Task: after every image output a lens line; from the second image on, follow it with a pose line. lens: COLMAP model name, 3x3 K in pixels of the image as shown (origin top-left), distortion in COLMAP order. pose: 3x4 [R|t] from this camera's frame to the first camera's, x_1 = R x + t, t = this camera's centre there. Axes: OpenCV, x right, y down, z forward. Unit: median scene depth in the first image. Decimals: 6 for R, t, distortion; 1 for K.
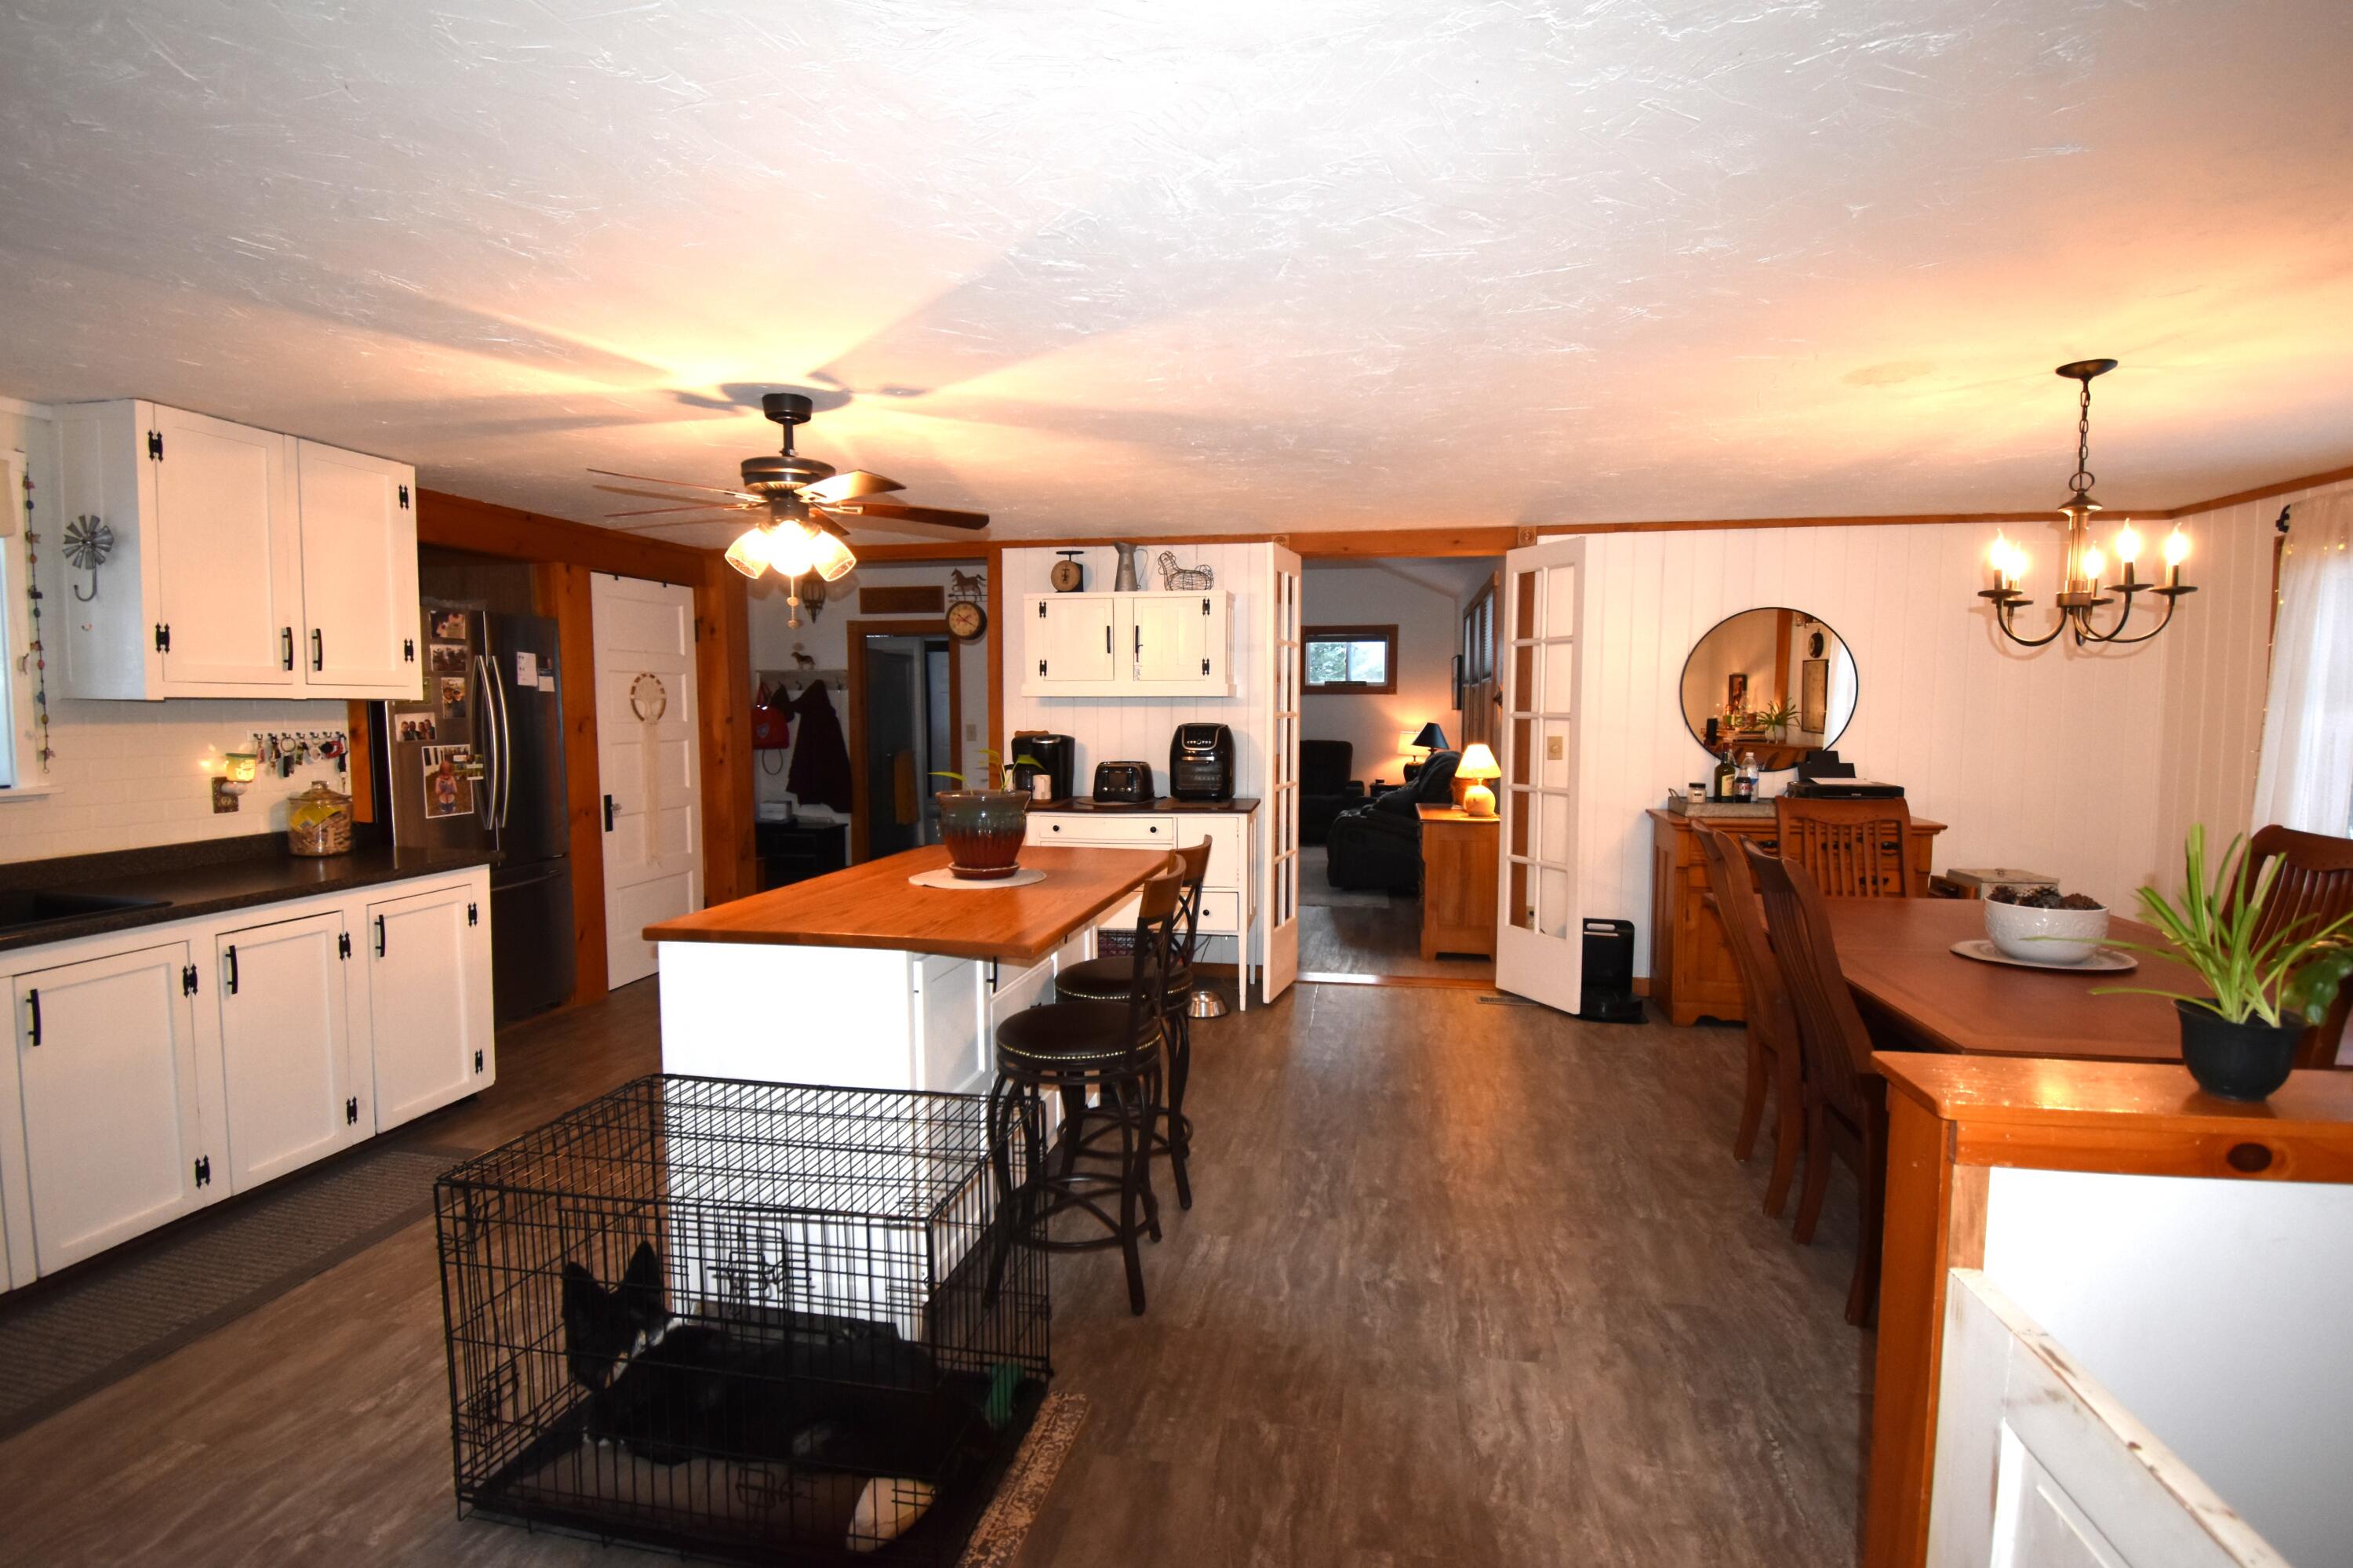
lens RADIAL K [[1032.3, 0, 1173.6], [0, 1032.3, 780.7], [0, 0, 1]] dist [0.020524, -0.025863]
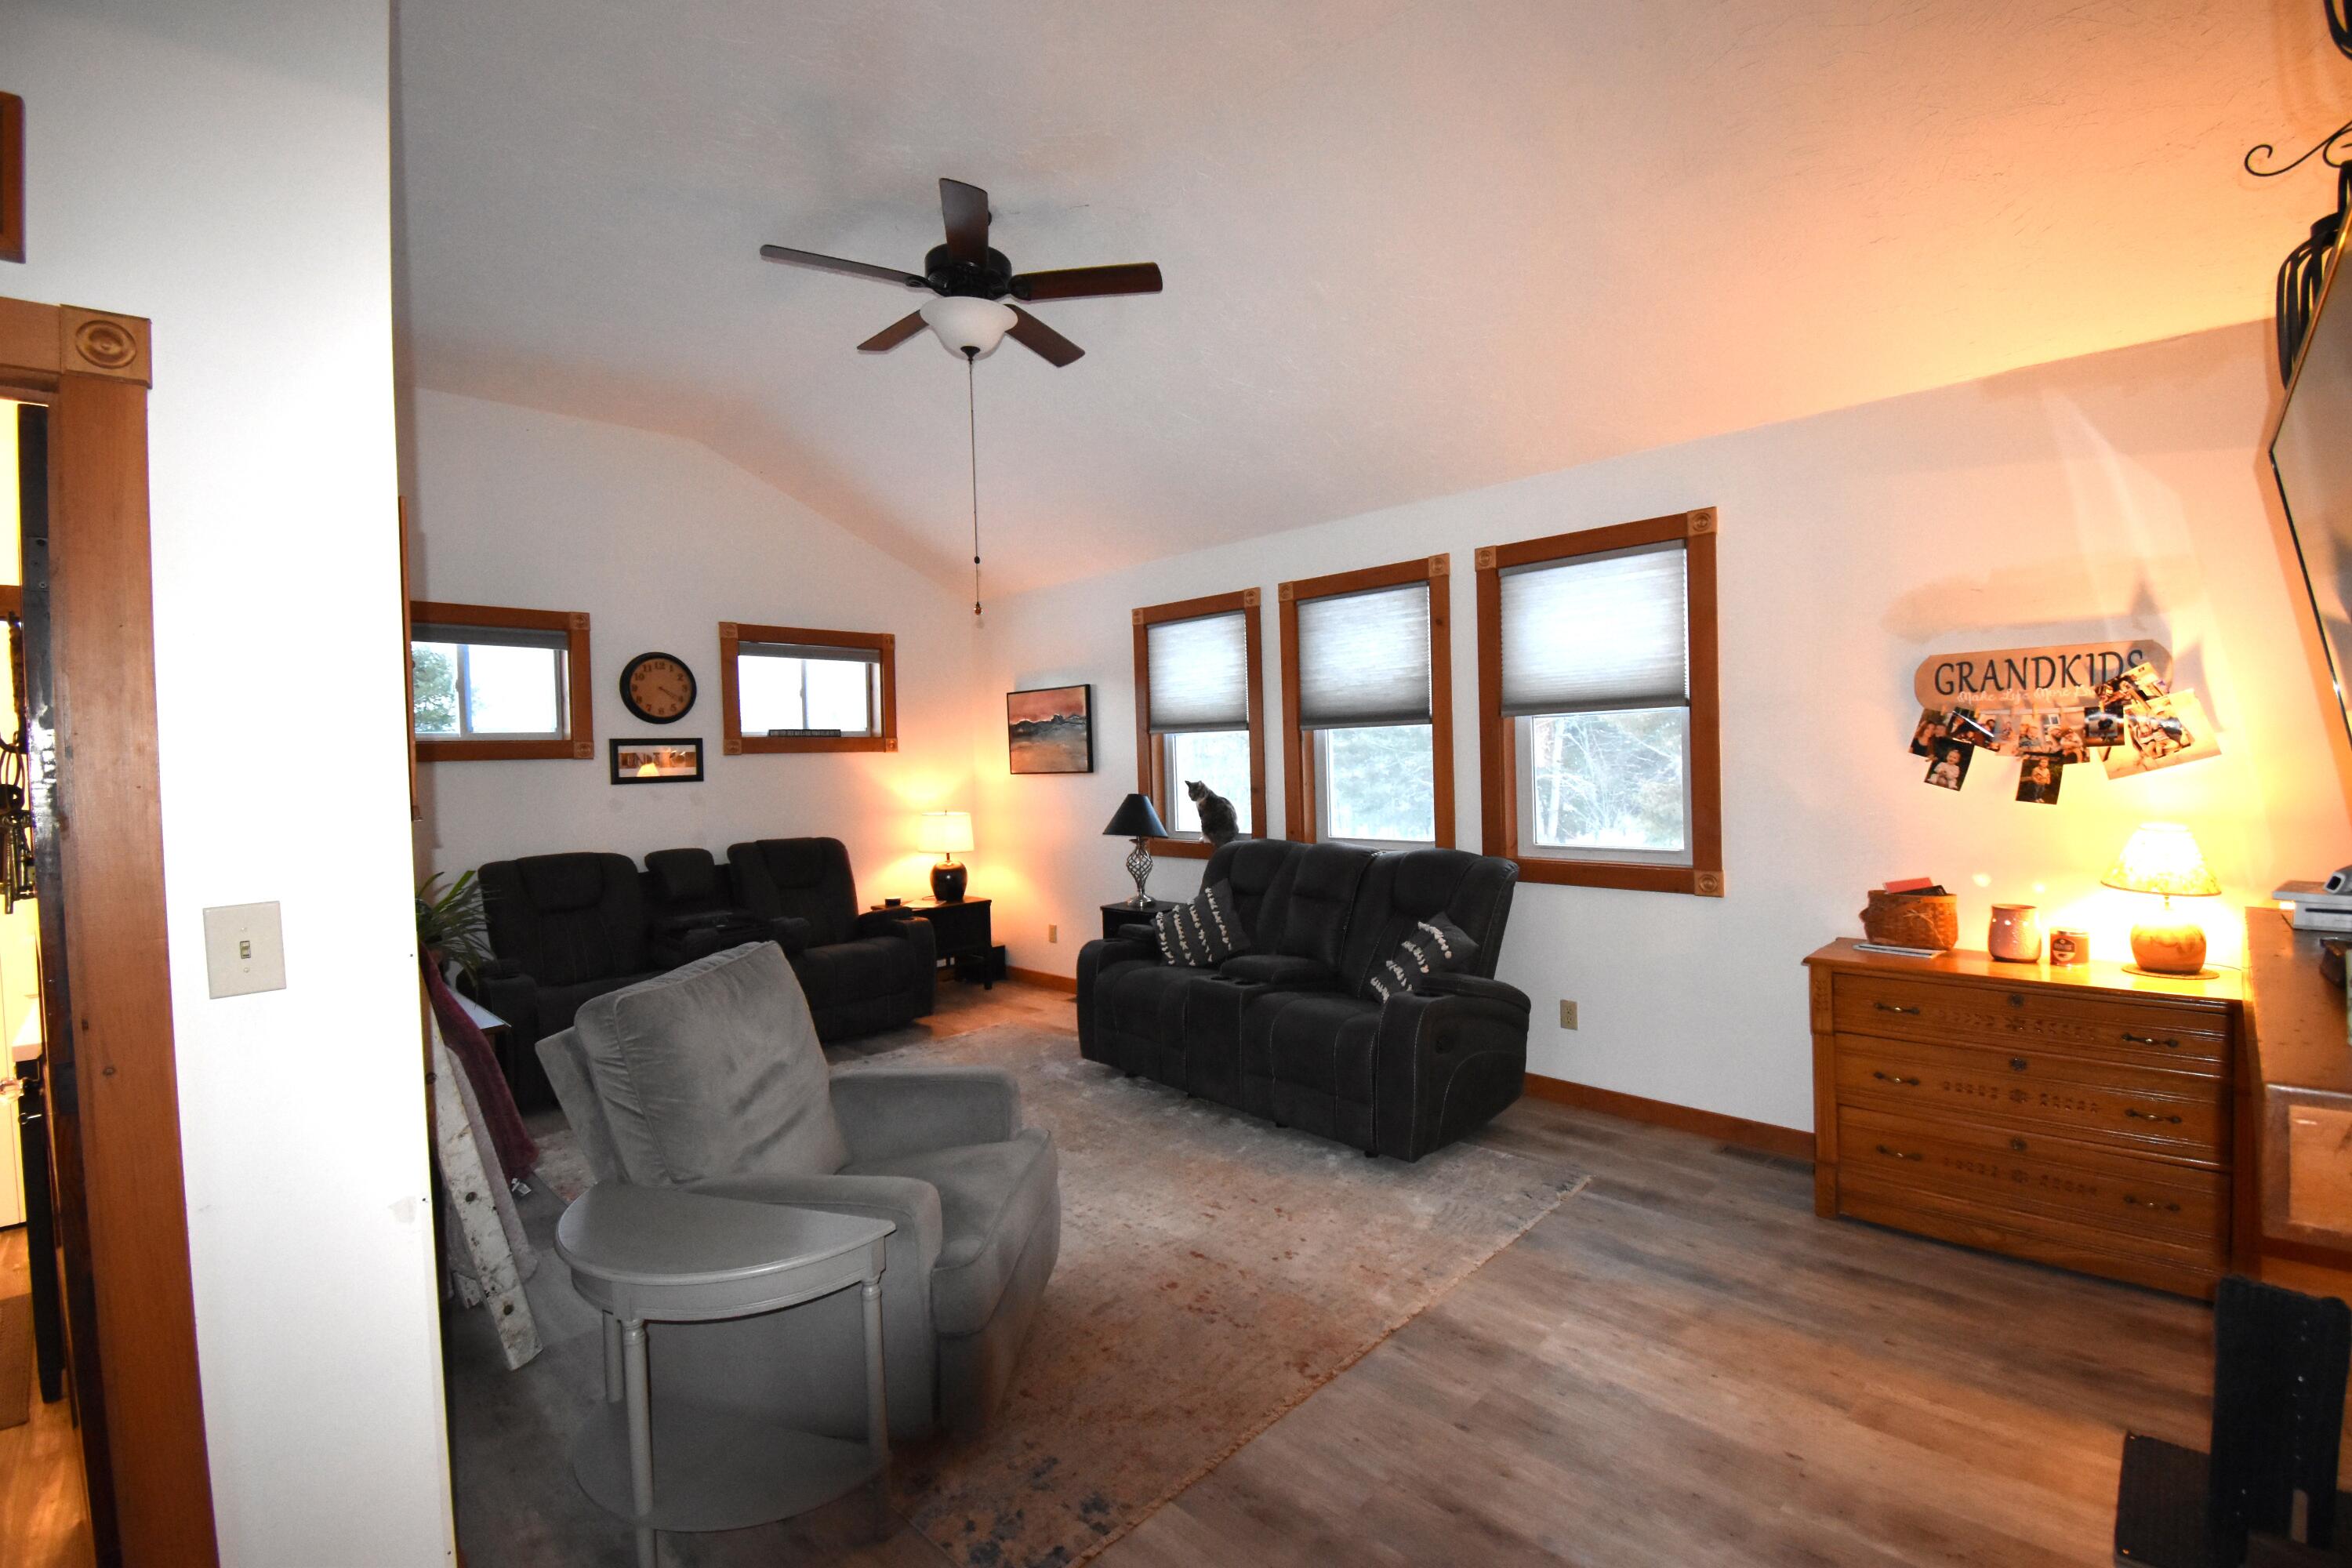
lens RADIAL K [[1031.9, 0, 1173.1], [0, 1031.9, 780.7], [0, 0, 1]] dist [0.020524, -0.025863]
pose [[0.561008, -0.034780, 0.827079, -0.375165], [0.091038, 0.995649, -0.019883, -0.083562], [-0.822789, 0.086450, 0.561733, 1.116308]]
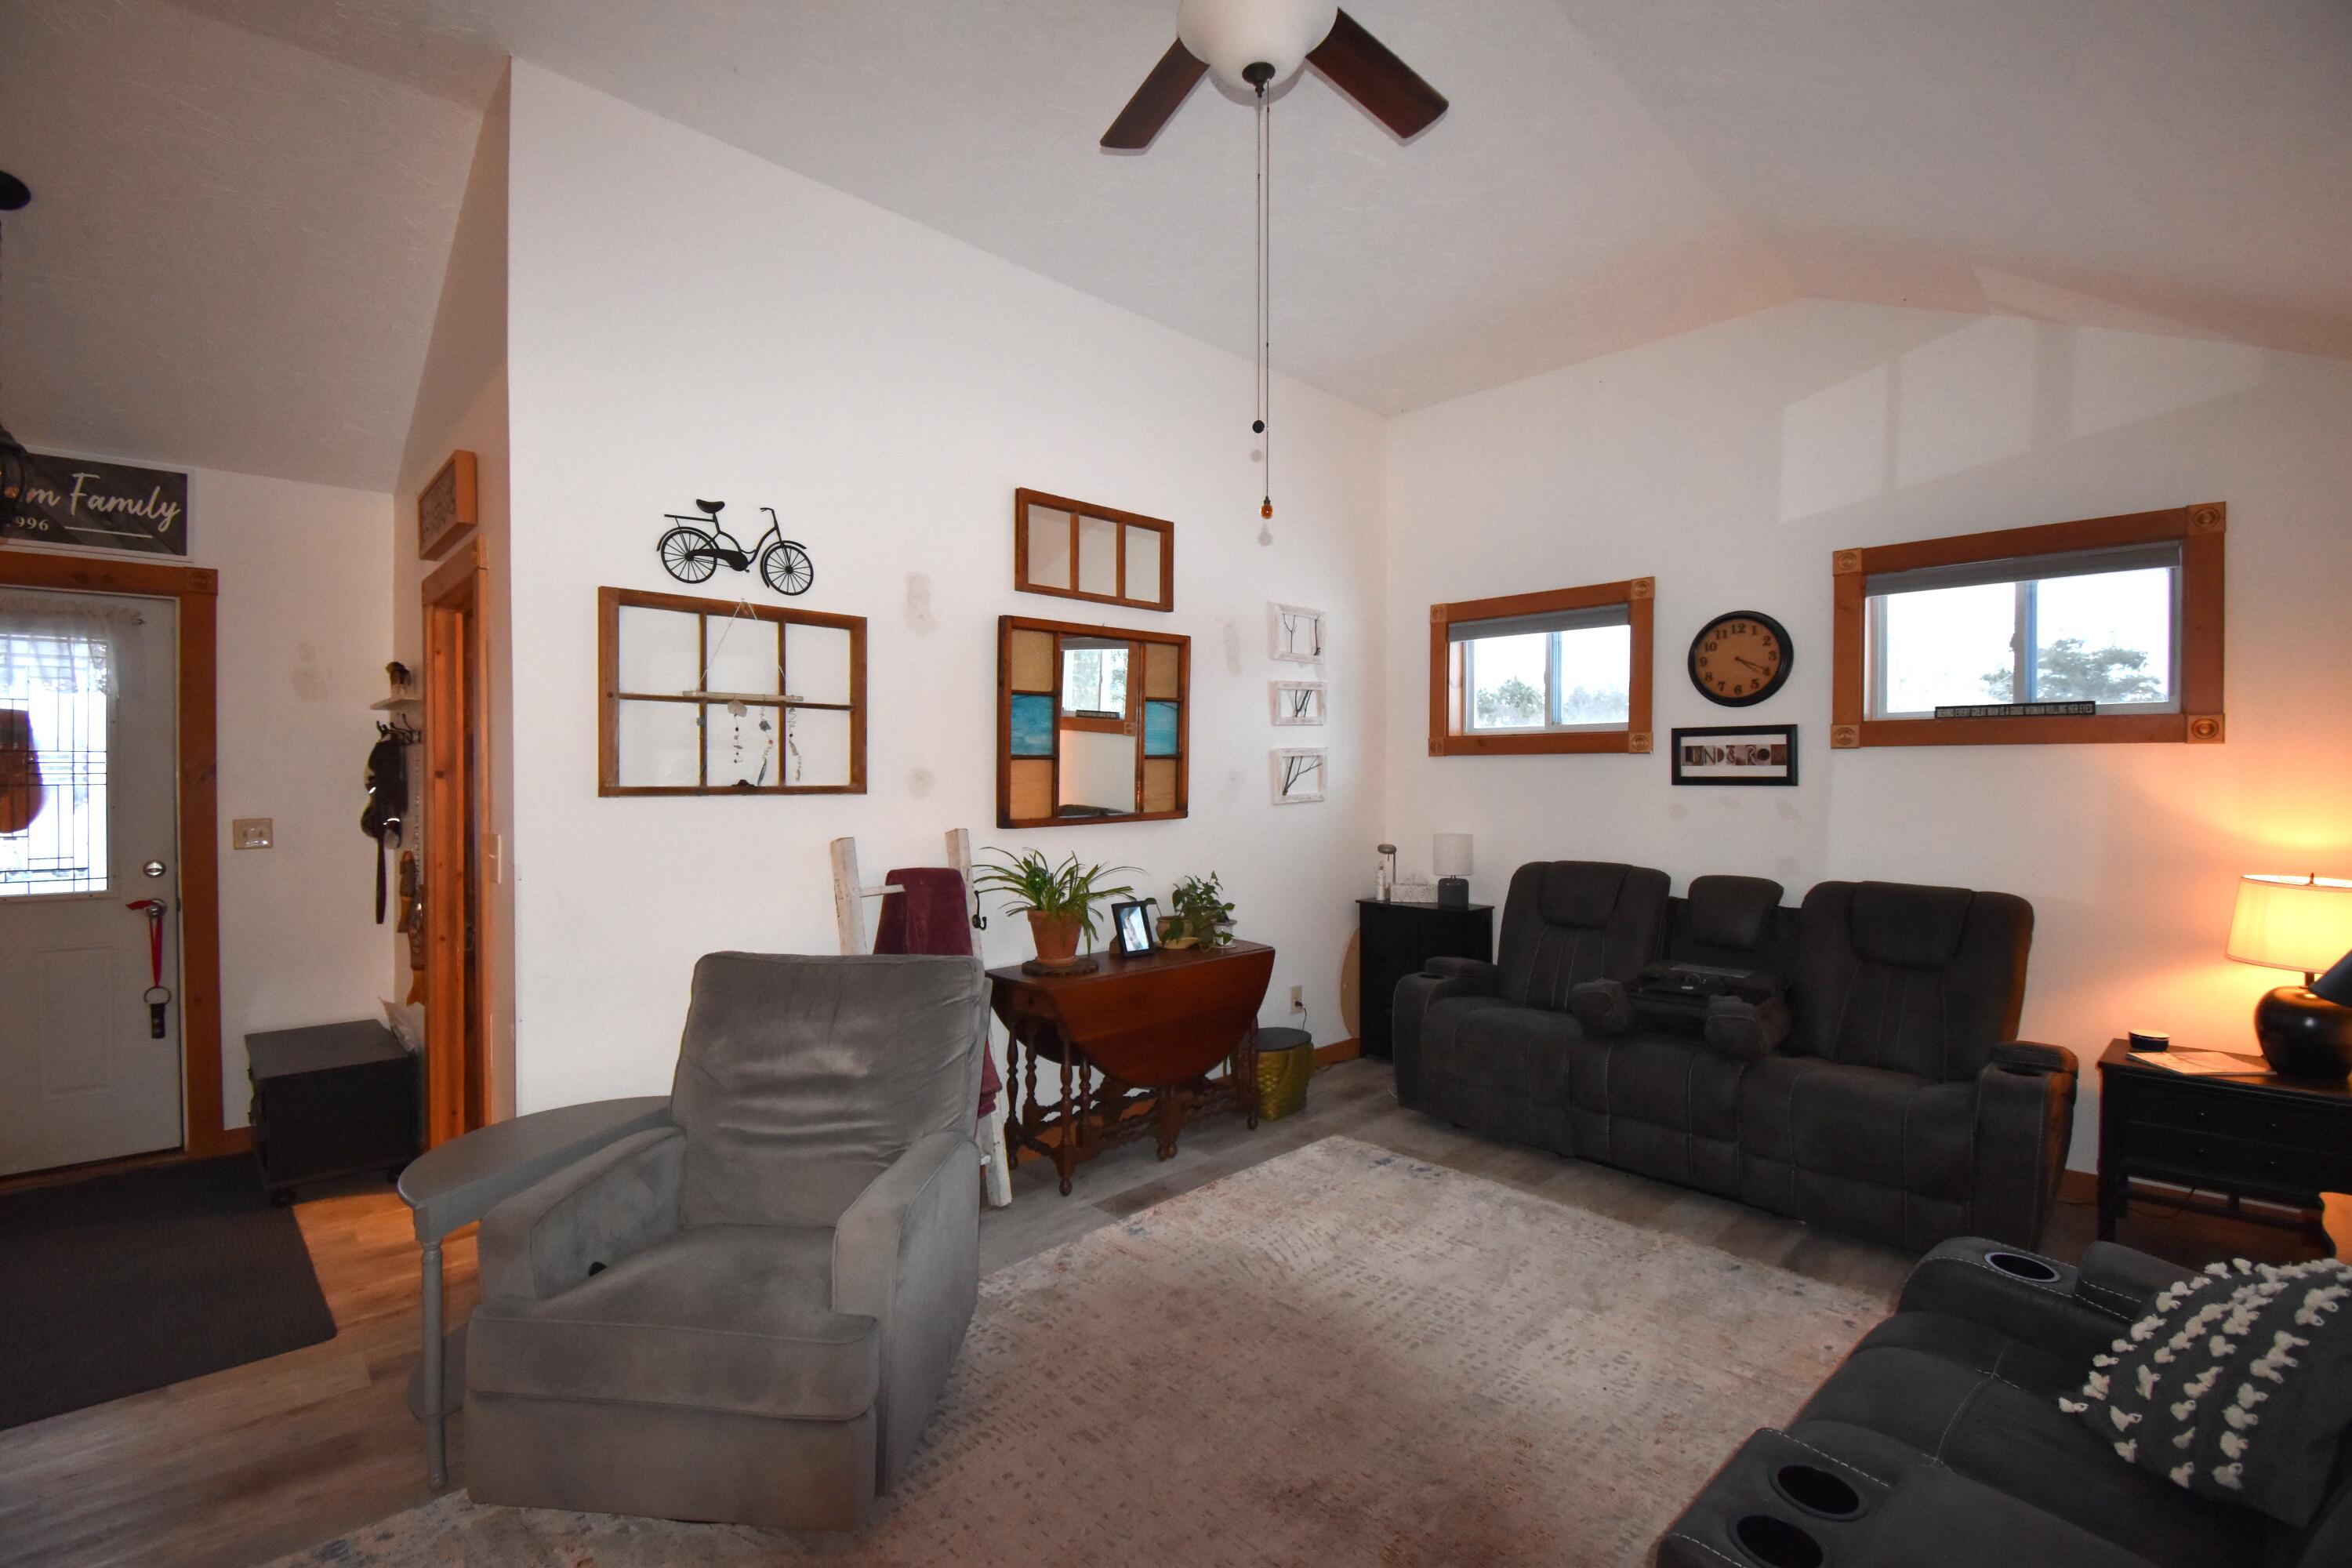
lens RADIAL K [[1031.9, 0, 1173.1], [0, 1031.9, 780.7], [0, 0, 1]] dist [0.020524, -0.025863]
pose [[0.822828, 0.002915, -0.568283, 0.282328], [-0.042496, 0.997503, -0.056414, -0.090570], [0.566700, 0.070569, 0.820897, 1.243455]]
